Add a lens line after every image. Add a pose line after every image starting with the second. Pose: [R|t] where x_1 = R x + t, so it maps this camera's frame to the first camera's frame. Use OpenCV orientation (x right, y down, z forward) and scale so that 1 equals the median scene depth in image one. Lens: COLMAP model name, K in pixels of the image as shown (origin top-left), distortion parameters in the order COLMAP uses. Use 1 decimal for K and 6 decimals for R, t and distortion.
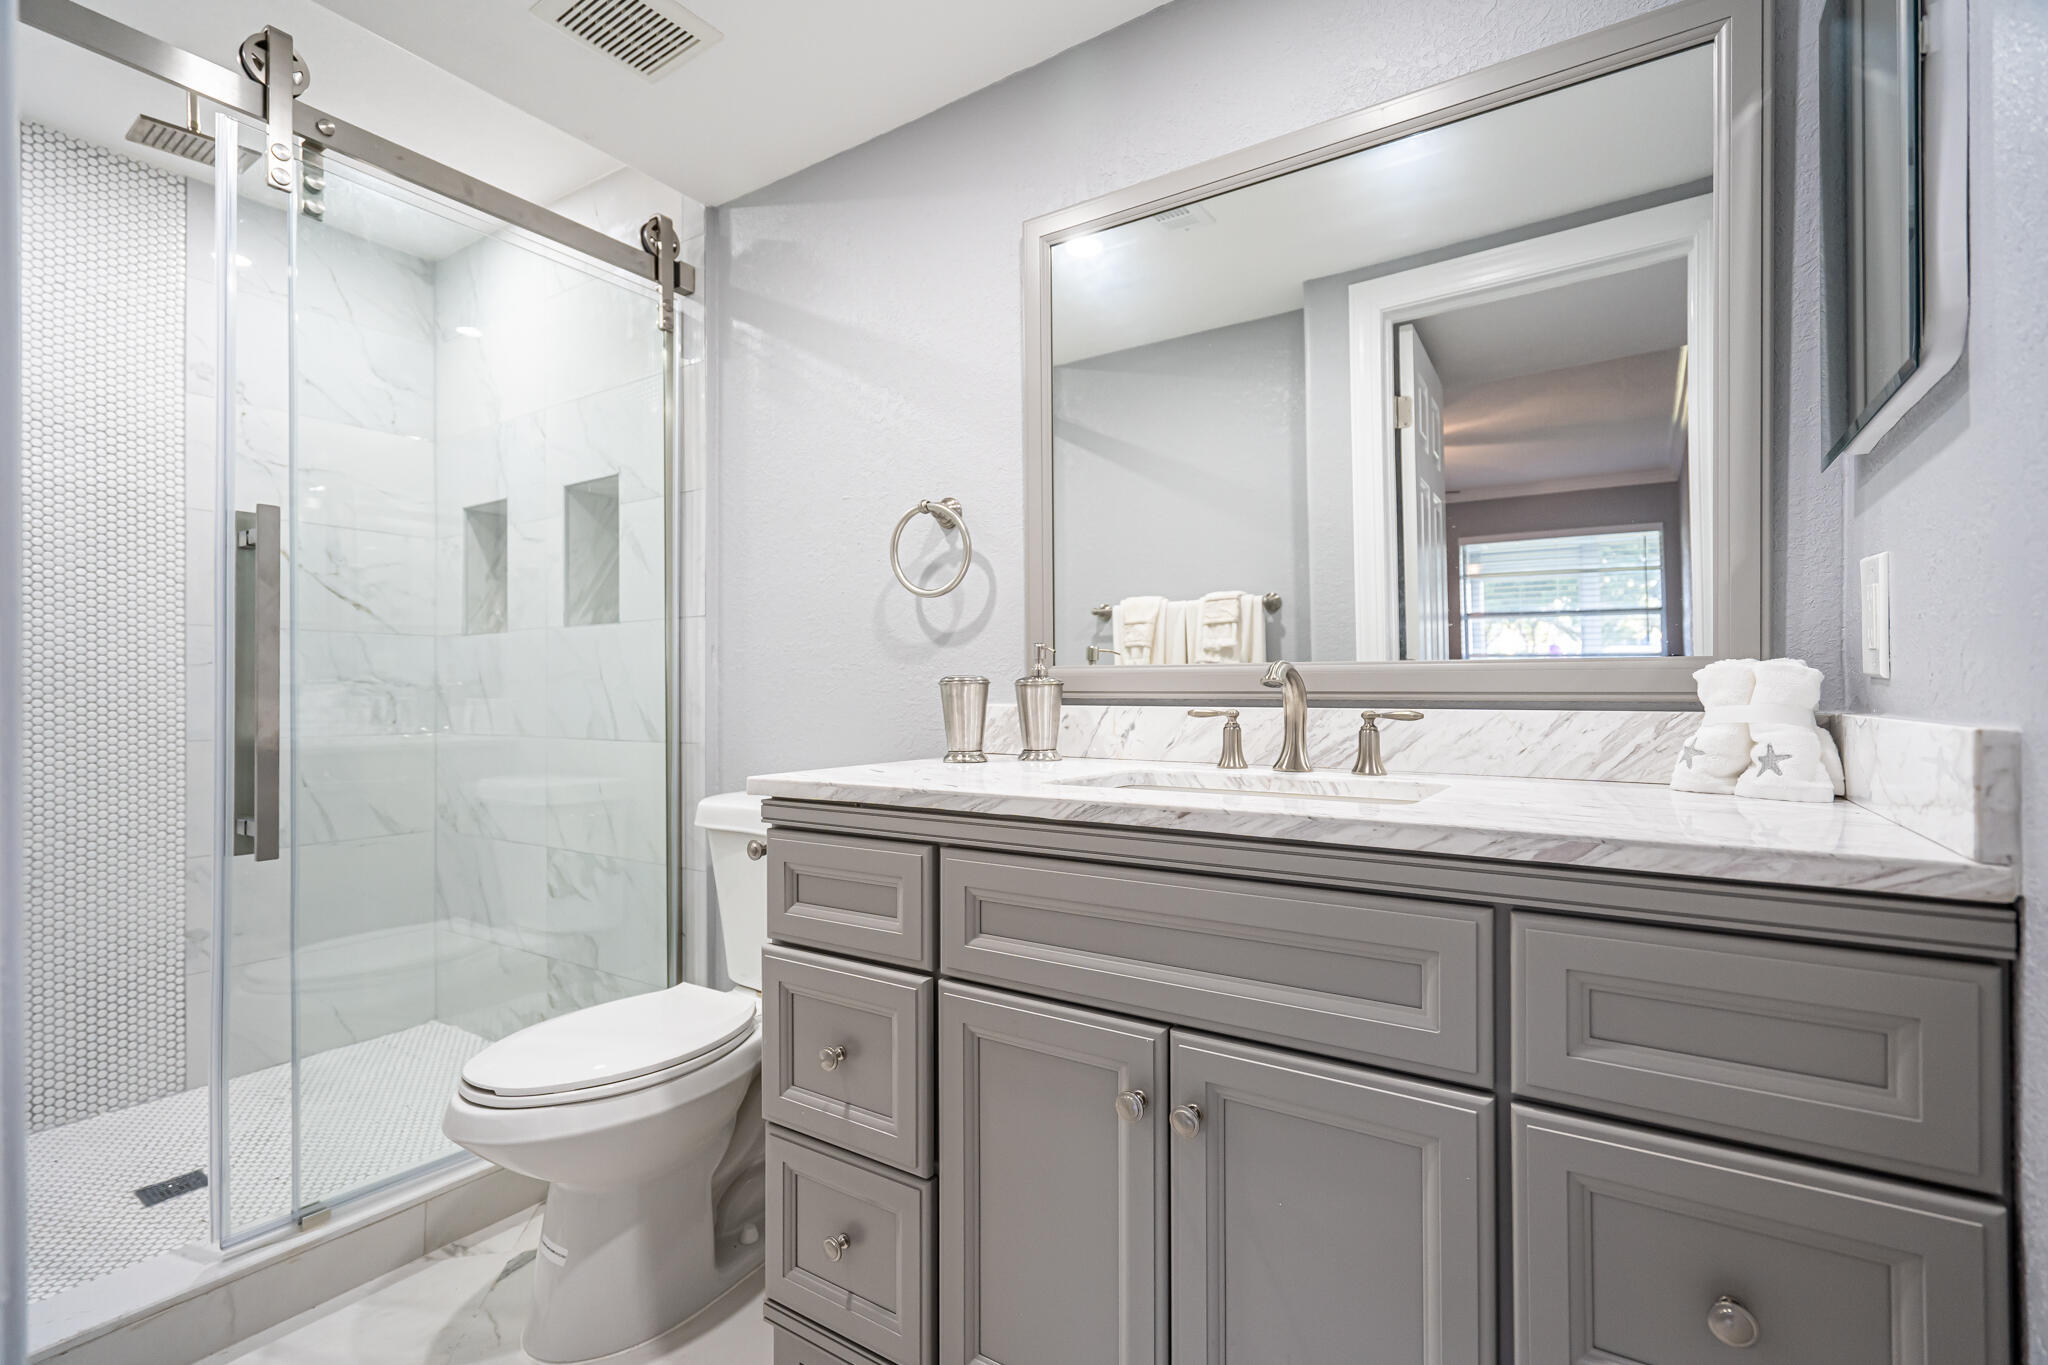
lens RADIAL K [[928.6, 0, 1031.2], [0, 928.6, 690.8], [0, 0, 1]] dist [-0.001906, 0.000381]
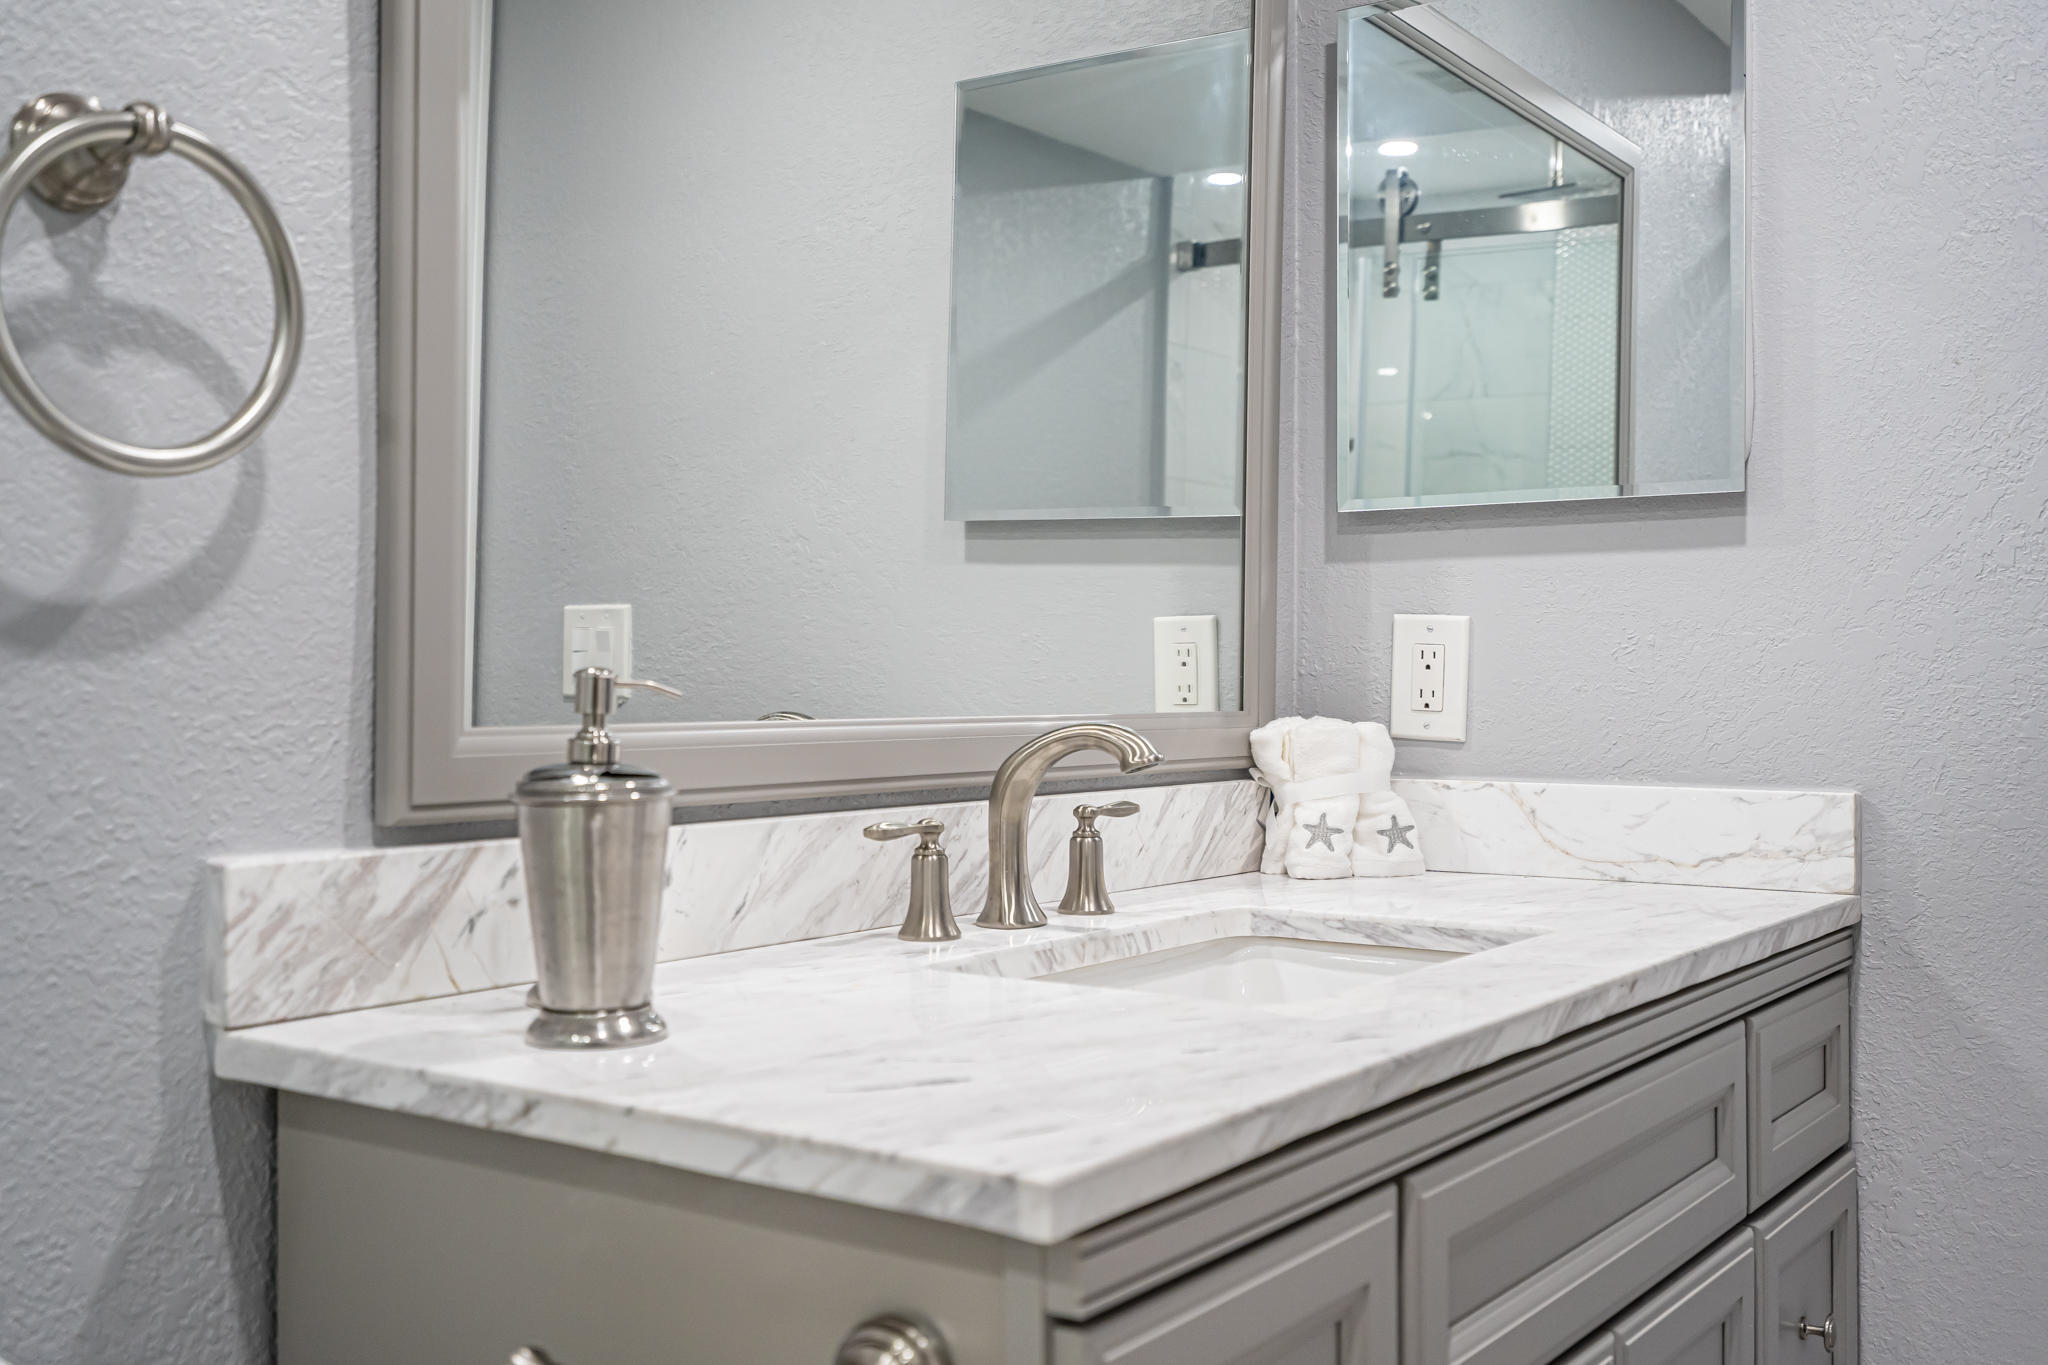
lens RADIAL K [[2059.0, 0, 1024.0], [0, 2059.0, 682.5], [0, 0, 1]] dist [0.016109, 0.005689]
pose [[0.040676, -0.003175, 0.999167, -1.099477], [-0.001098, 0.999994, 0.003222, -0.069828], [-0.999172, -0.001228, 0.040673, 1.160648]]
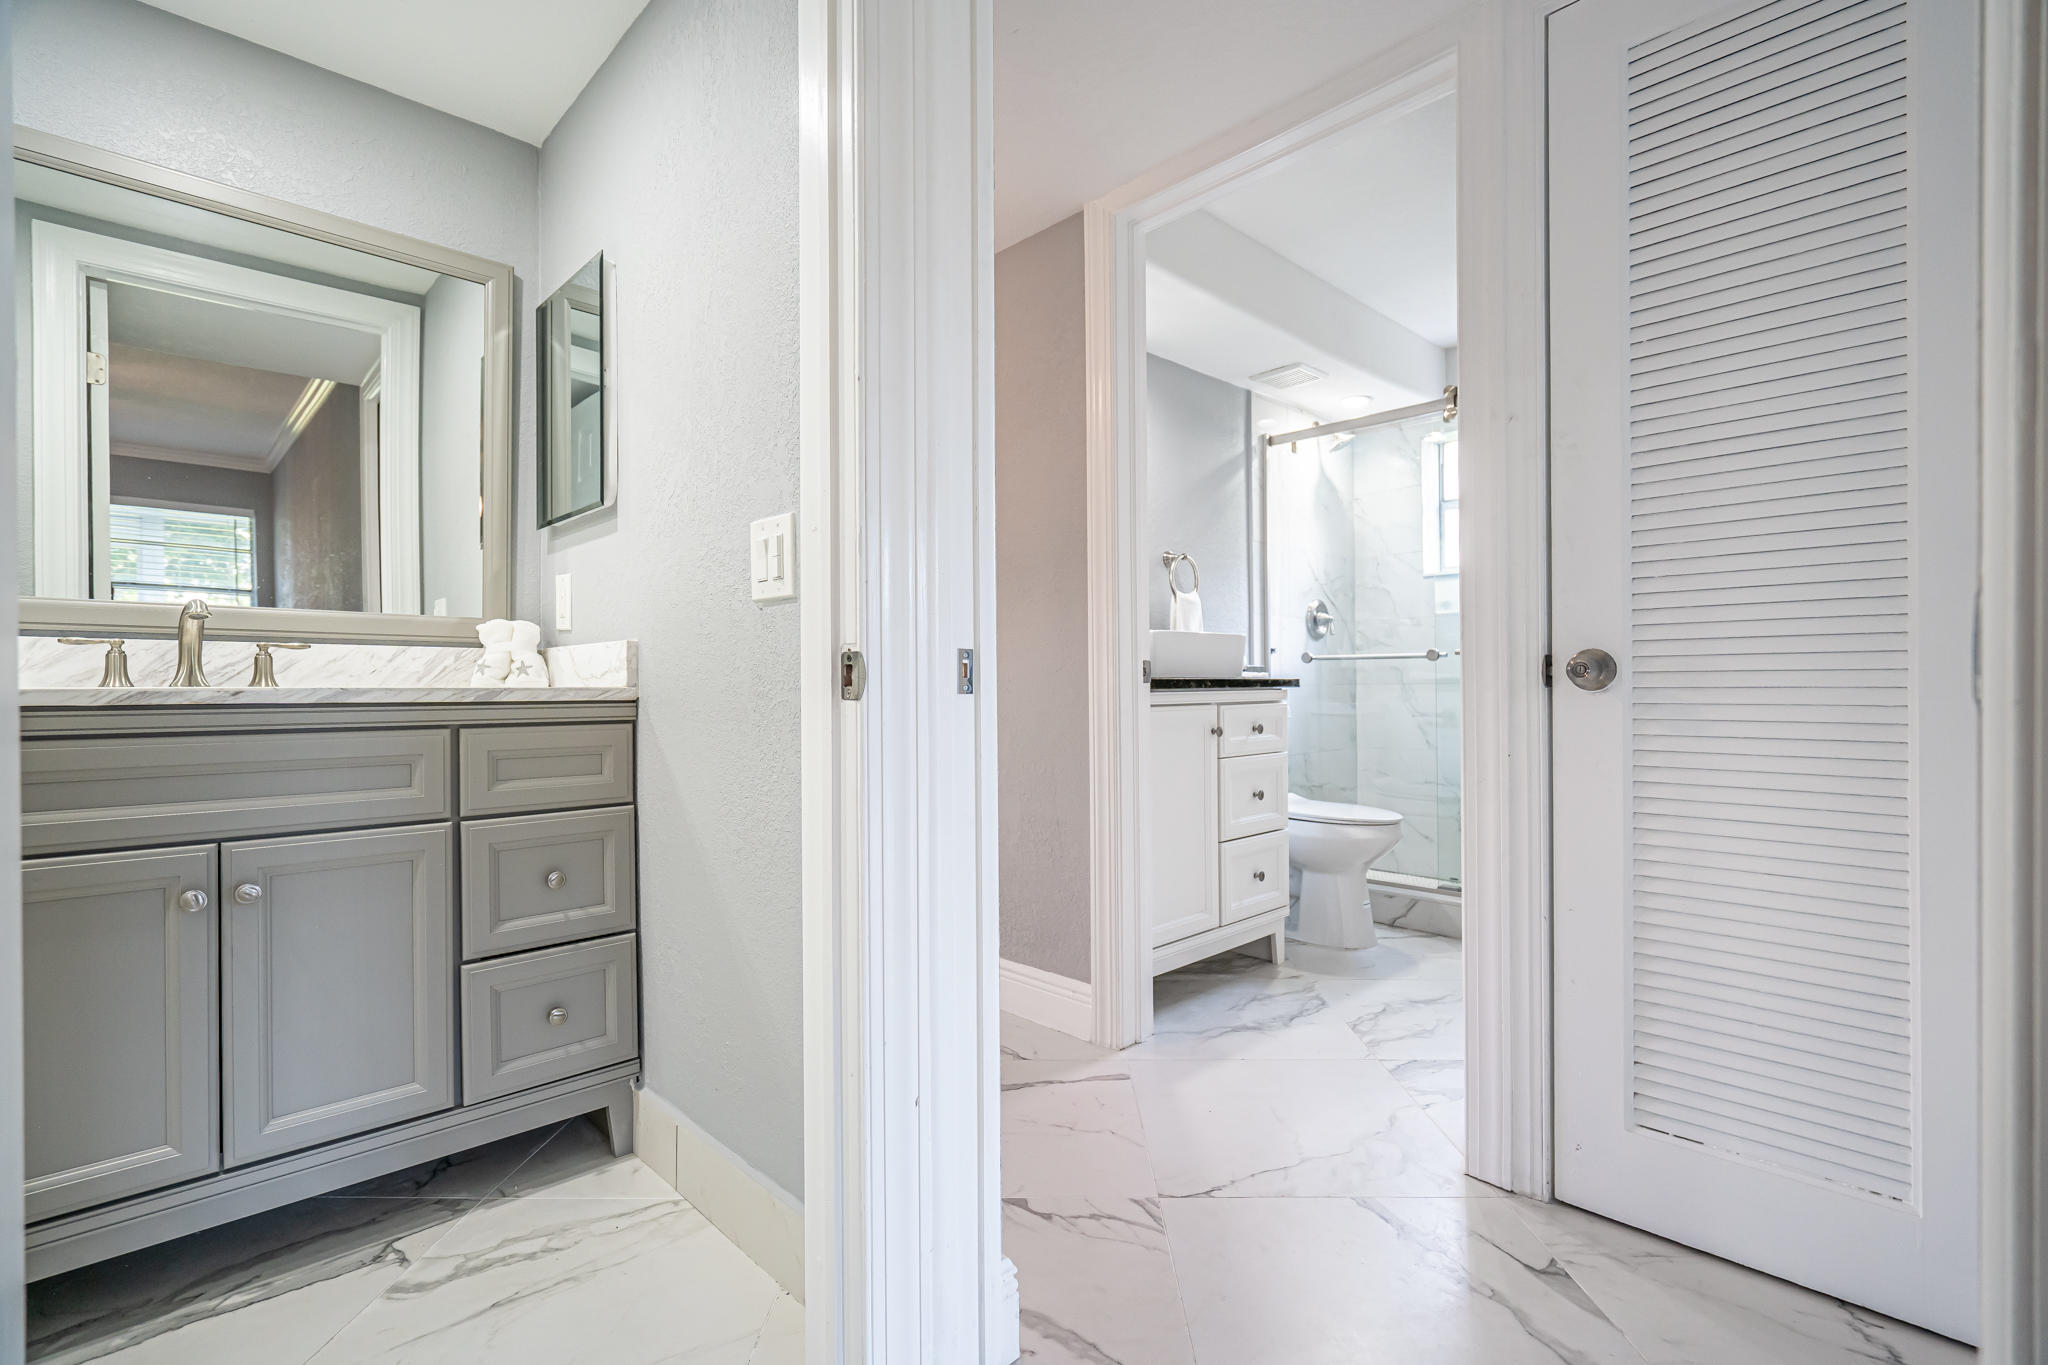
lens RADIAL K [[928.6, 0, 1031.2], [0, 928.6, 690.8], [0, 0, 1]] dist [-0.001906, 0.000381]
pose [[0.222102, -0.006646, 0.975001, -0.851364], [0.002511, 0.999977, 0.006244, 0.102411], [-0.975020, 0.001061, 0.222114, -0.487476]]
